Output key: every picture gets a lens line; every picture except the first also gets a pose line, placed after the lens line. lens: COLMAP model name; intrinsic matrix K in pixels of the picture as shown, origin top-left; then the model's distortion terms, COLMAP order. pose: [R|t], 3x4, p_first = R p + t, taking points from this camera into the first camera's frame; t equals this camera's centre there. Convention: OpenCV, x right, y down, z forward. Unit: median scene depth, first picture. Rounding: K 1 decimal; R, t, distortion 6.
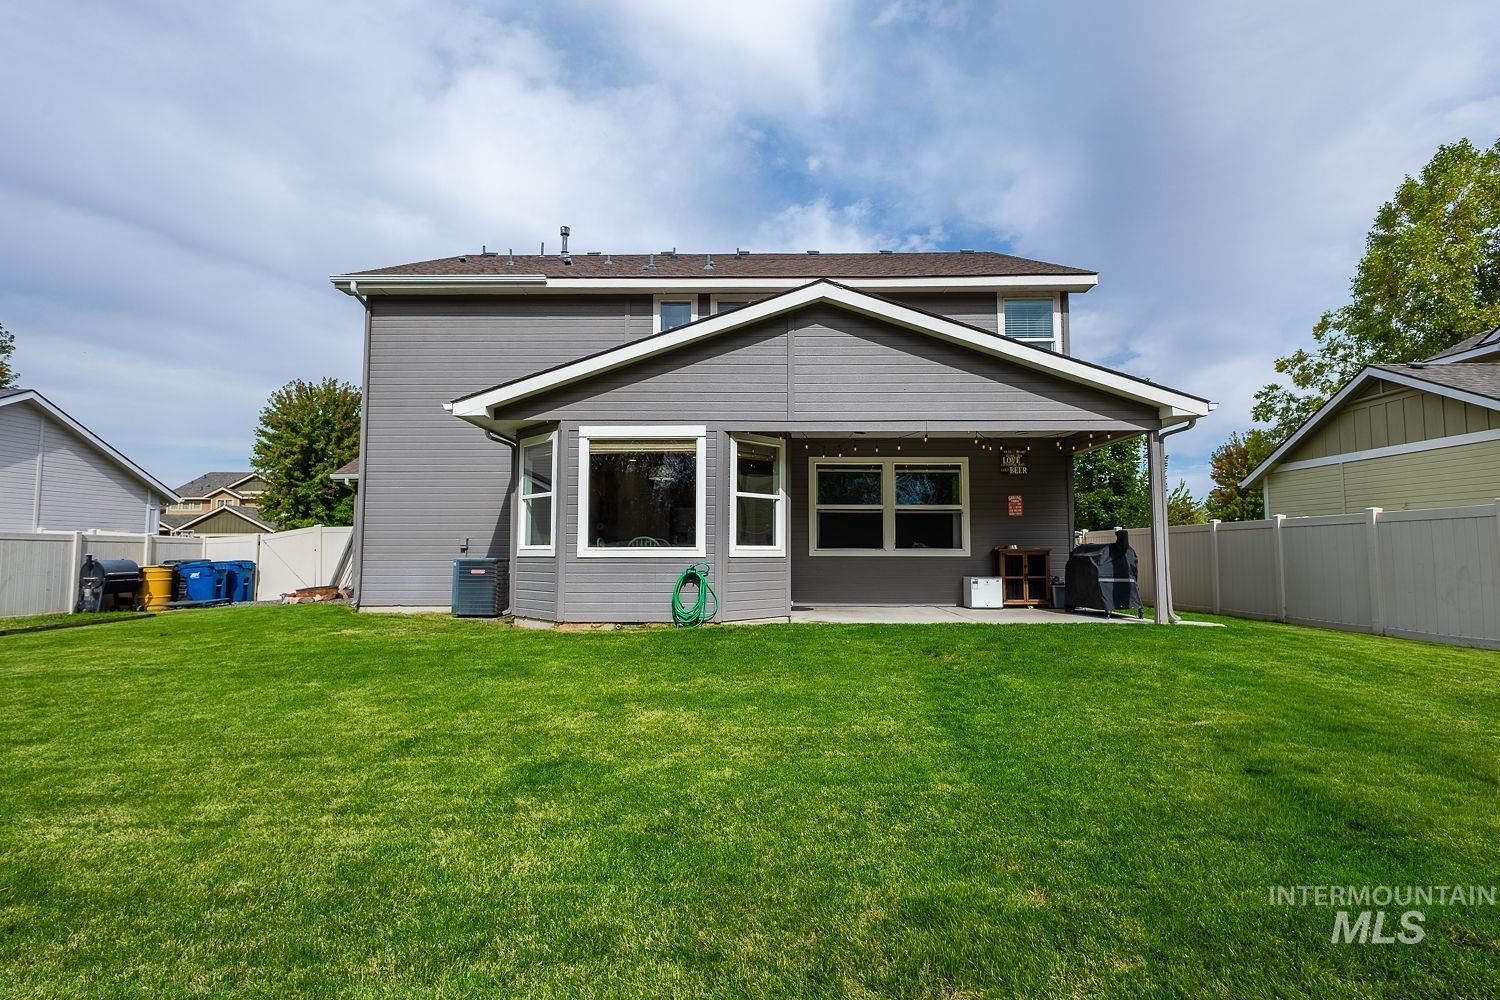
lens RADIAL K [[689.9, 0, 750.0], [0, 689.9, 500.0], [0, 0, 1]] dist [0.002814, 0.000012]
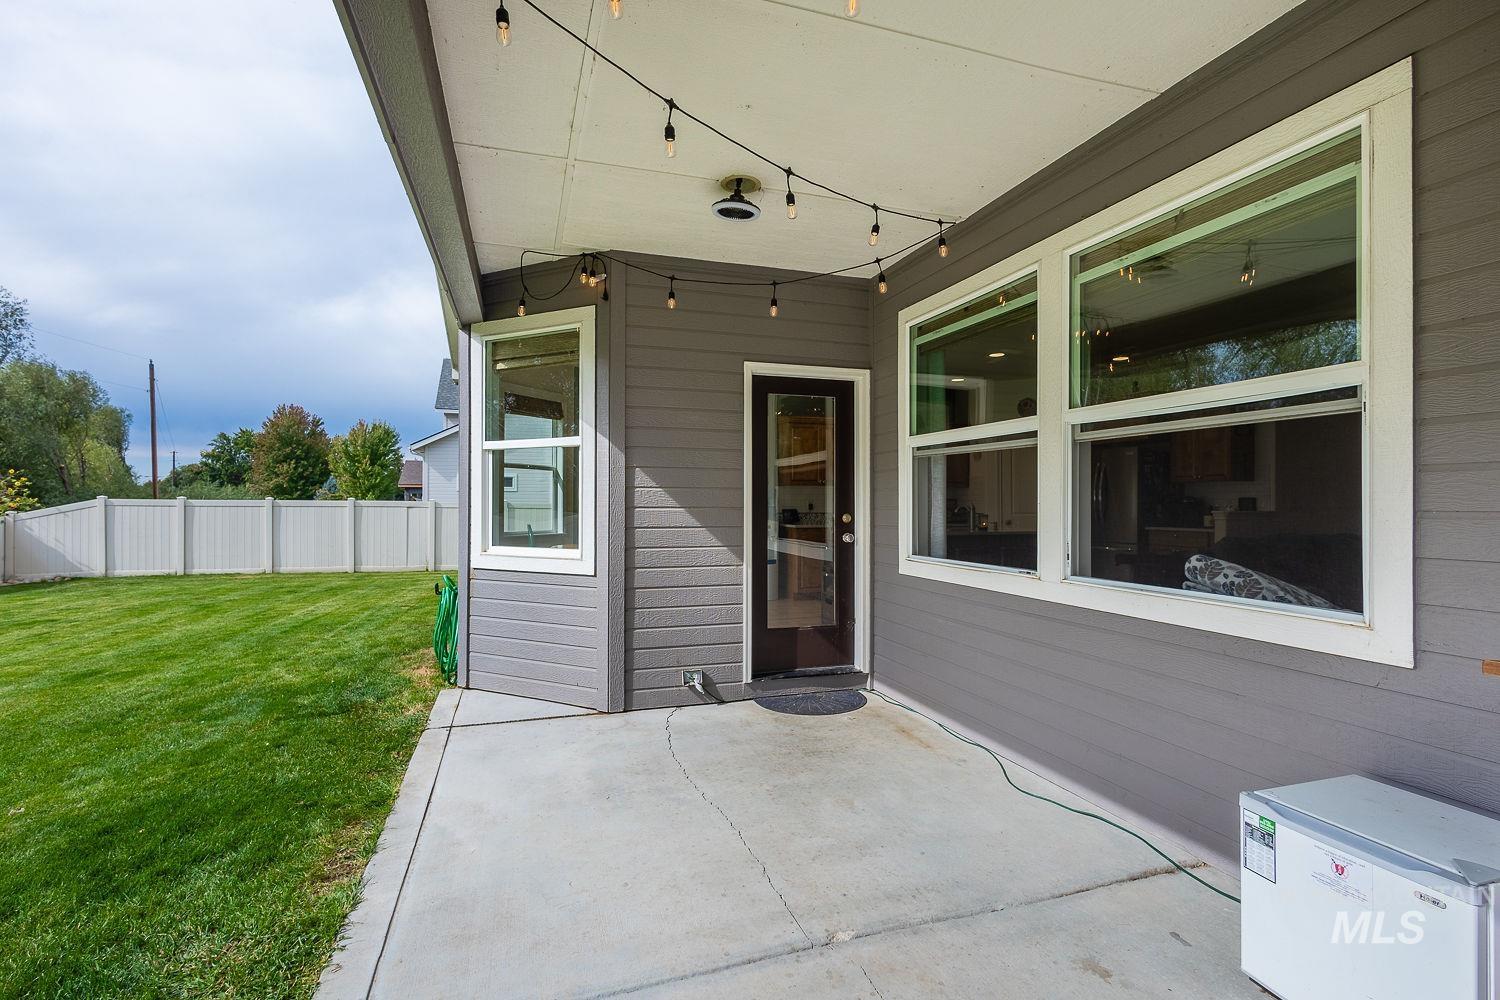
lens RADIAL K [[689.9, 0, 750.0], [0, 689.9, 500.0], [0, 0, 1]] dist [0.002814, 0.000012]
pose [[0.341566, -0.004960, -0.939845, 0.457589], [0.067317, 0.997547, 0.019201, 0.030355], [0.937444, -0.069826, 0.341062, 0.875833]]
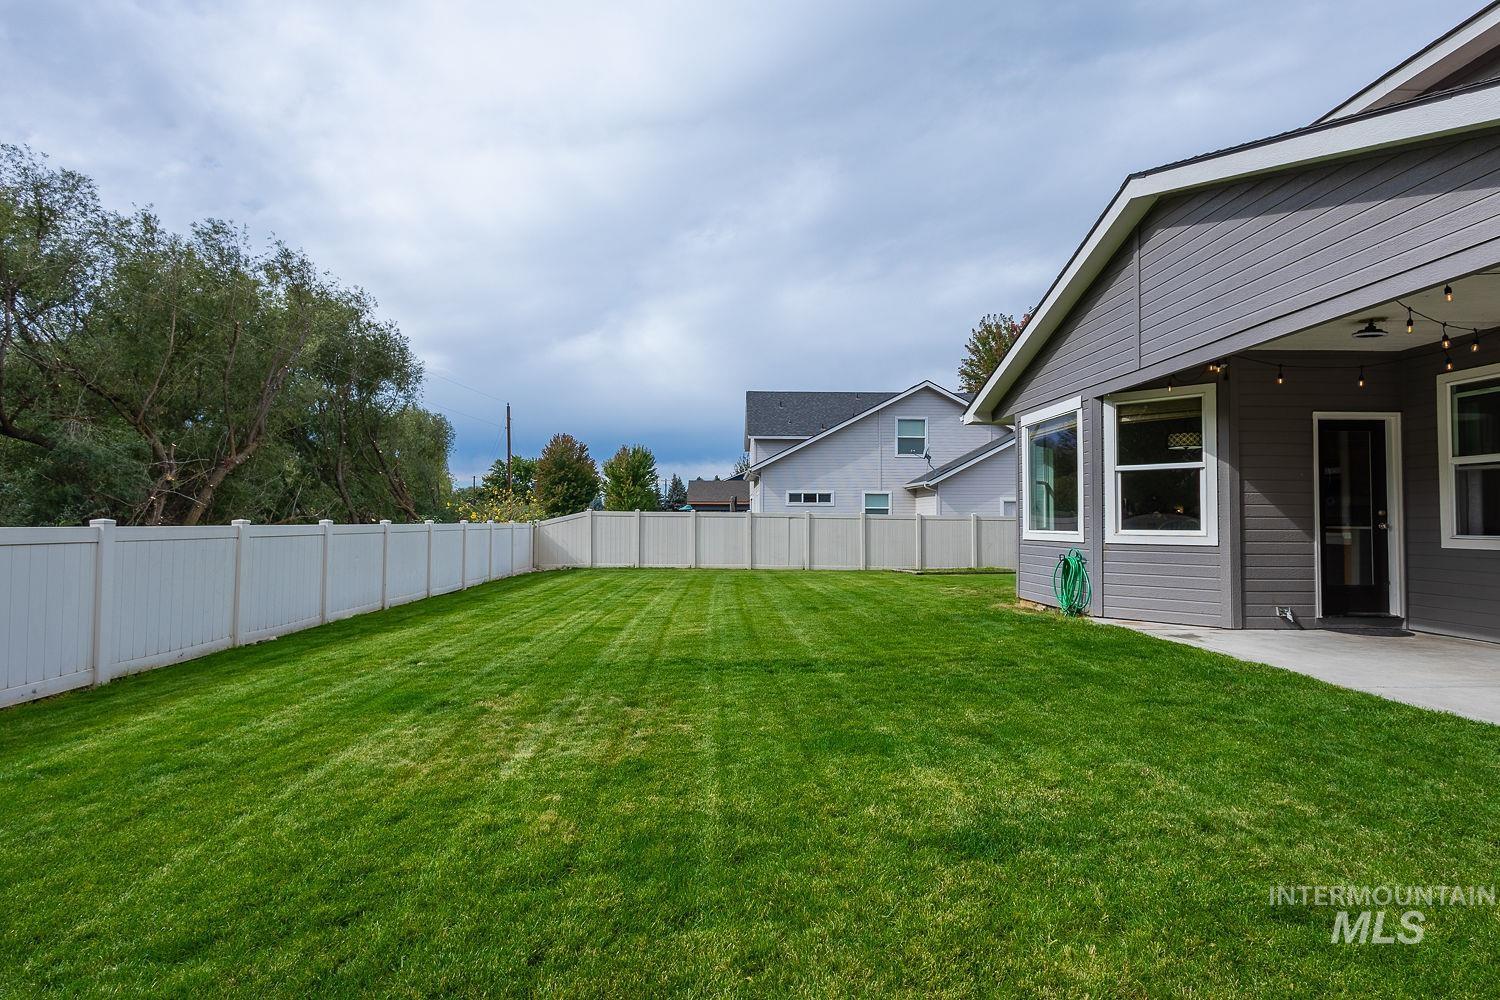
lens RADIAL K [[709.5, 0, 750.0], [0, 709.5, 500.0], [0, 0, 1]] dist [0.003102, 0.000357]
pose [[0.064854, -0.030423, -0.997431, 0.704090], [0.069465, 0.997248, -0.025901, 0.018179], [0.995474, -0.067606, 0.066789, 0.430629]]
